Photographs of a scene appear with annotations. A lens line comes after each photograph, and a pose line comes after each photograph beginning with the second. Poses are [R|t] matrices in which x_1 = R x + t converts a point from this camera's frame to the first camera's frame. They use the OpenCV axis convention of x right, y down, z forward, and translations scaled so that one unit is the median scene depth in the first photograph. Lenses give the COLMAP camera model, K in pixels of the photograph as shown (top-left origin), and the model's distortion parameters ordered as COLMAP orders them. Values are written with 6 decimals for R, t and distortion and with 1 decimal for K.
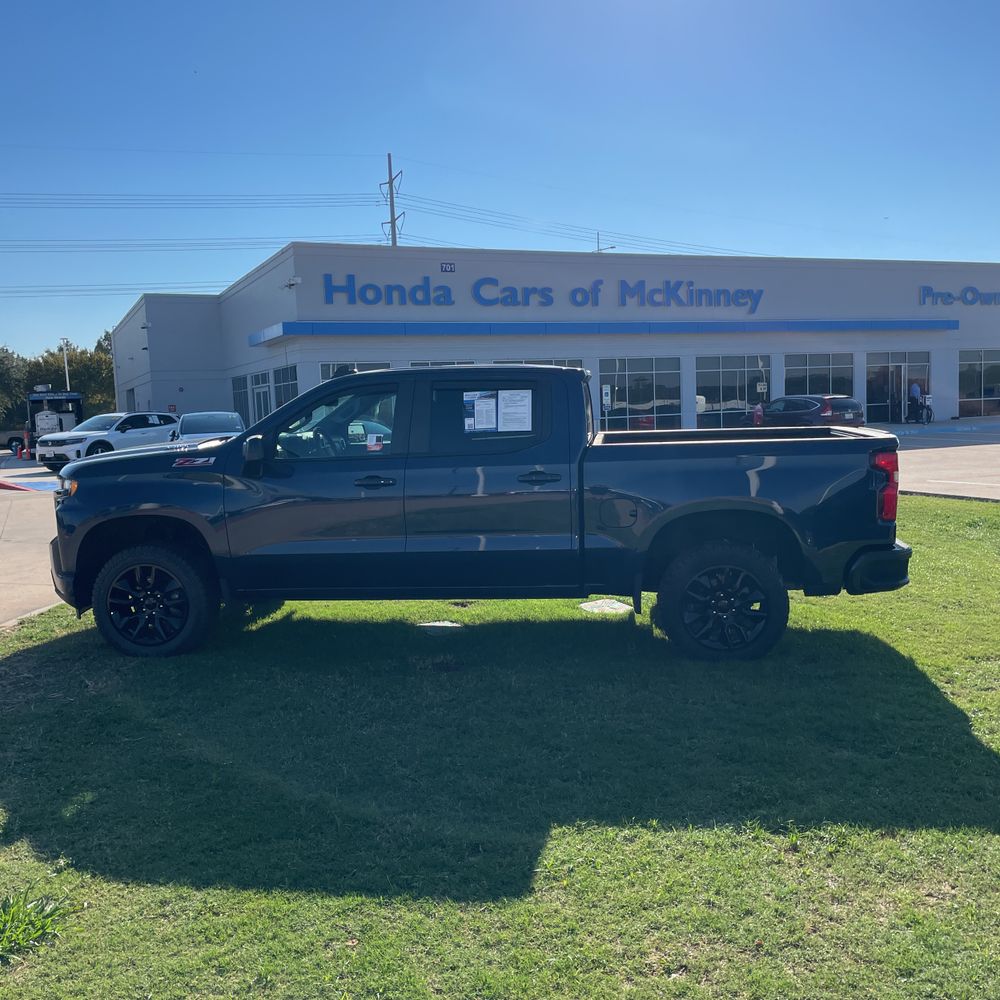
lens RADIAL K [[1019.1, 0, 496.8], [0, 1019.1, 500.4], [0, 0, 1]] dist [0.042822, 0.000000]
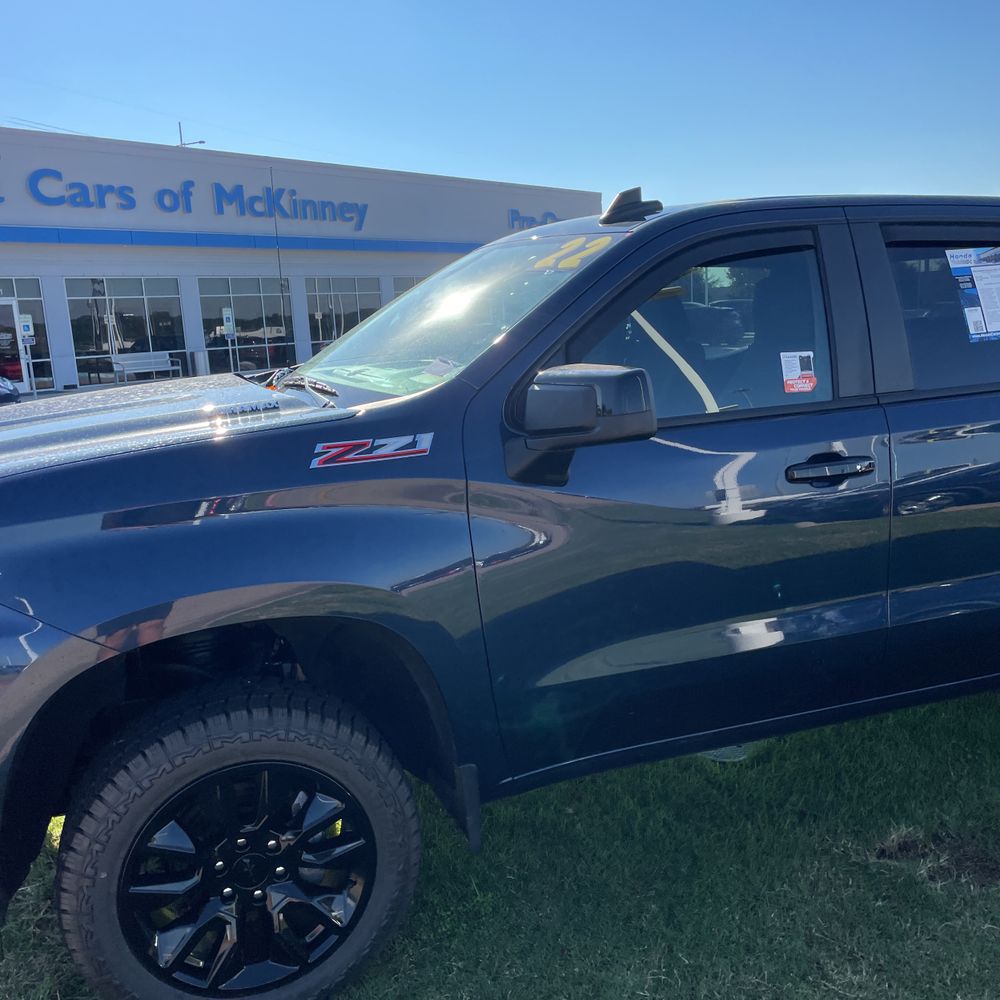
lens RADIAL K [[1019.1, 0, 500.7], [0, 1019.1, 520.2], [0, 0, 1]] dist [0.042822, 0.000000]
pose [[0.888612, -0.099640, 0.447706, -0.081410], [0.061820, 0.993230, 0.098350, -0.008885], [-0.454474, -0.059718, 0.888756, 0.133530]]
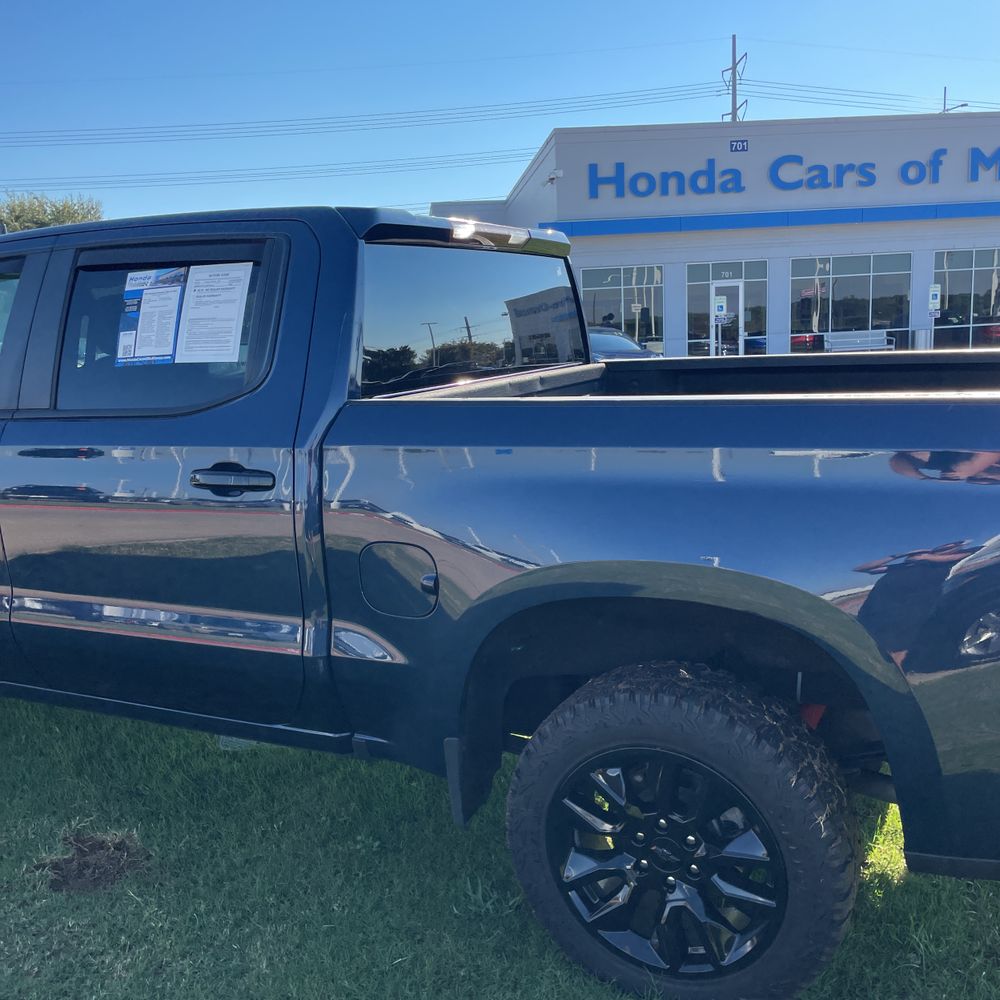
lens RADIAL K [[1019.1, 0, 490.5], [0, 1019.1, 519.1], [0, 0, 1]] dist [0.042822, 0.000000]
pose [[0.942886, 0.053696, -0.328760, 0.052404], [-0.020164, 0.994313, 0.104572, -0.009687], [0.332505, -0.091970, 0.938606, 0.121976]]
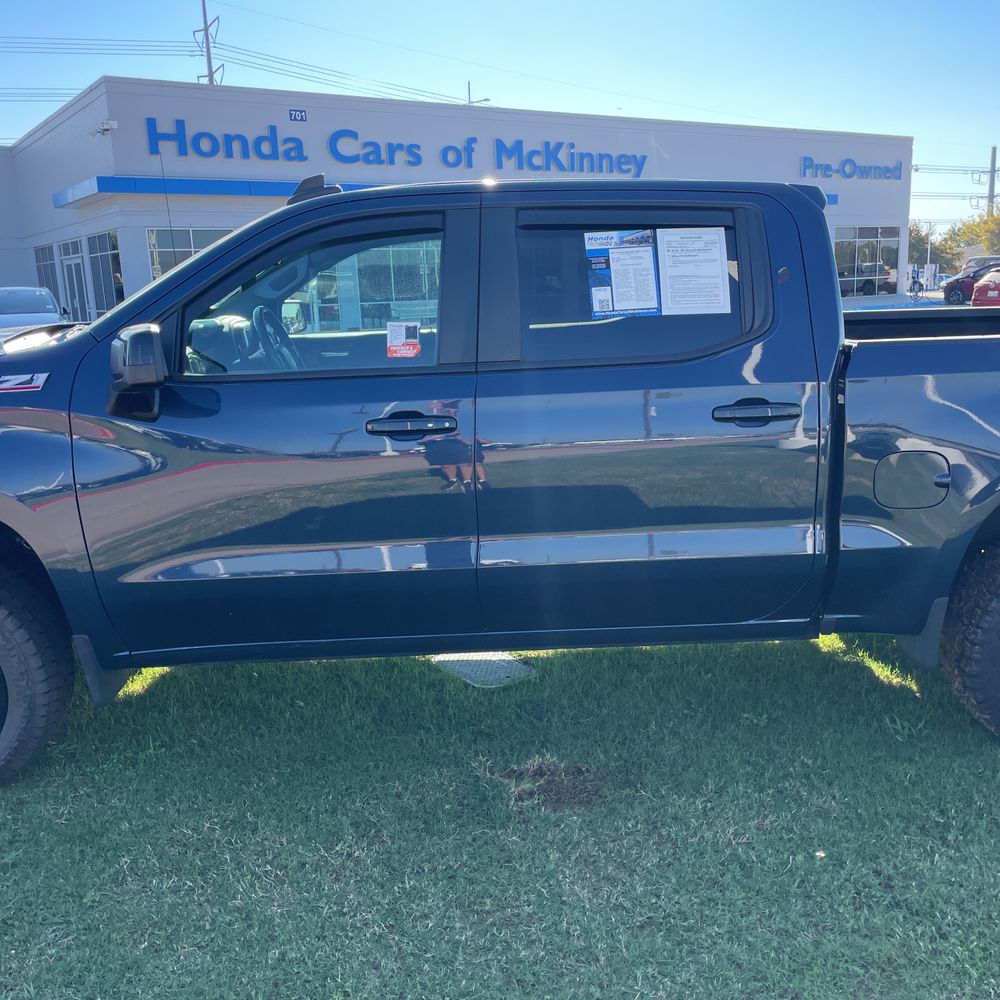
lens RADIAL K [[1019.1, 0, 503.0], [0, 1019.1, 502.1], [0, 0, 1]] dist [0.042822, 0.000000]
pose [[0.985995, -0.030491, 0.163962, -0.030041], [0.011264, 0.993075, 0.116938, -0.007169], [-0.166392, -0.113453, 0.979511, 0.101454]]
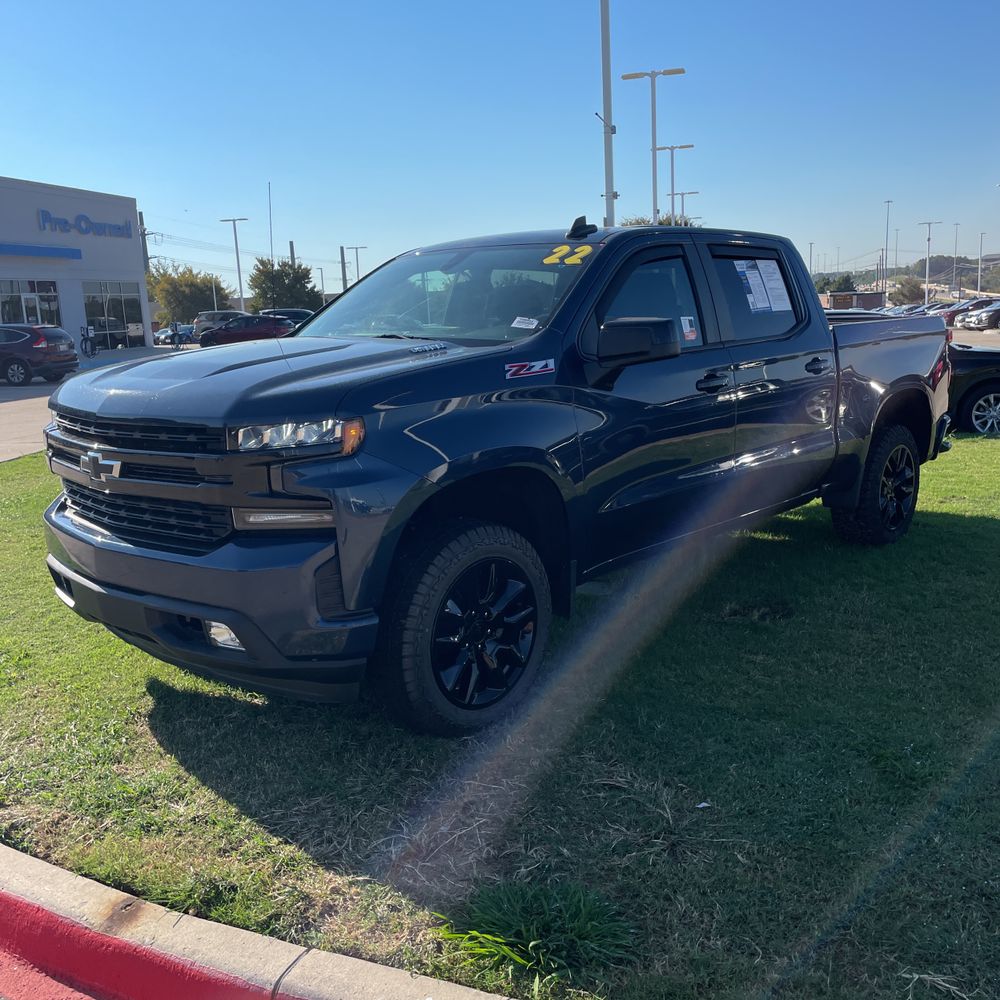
lens RADIAL K [[1019.1, 0, 503.1], [0, 1019.1, 511.2], [0, 0, 1]] dist [0.042822, 0.000000]
pose [[0.592495, -0.152919, 0.790927, -0.151494], [0.100312, 0.988181, 0.115911, -0.005180], [-0.799304, 0.010663, 0.600833, 0.132362]]
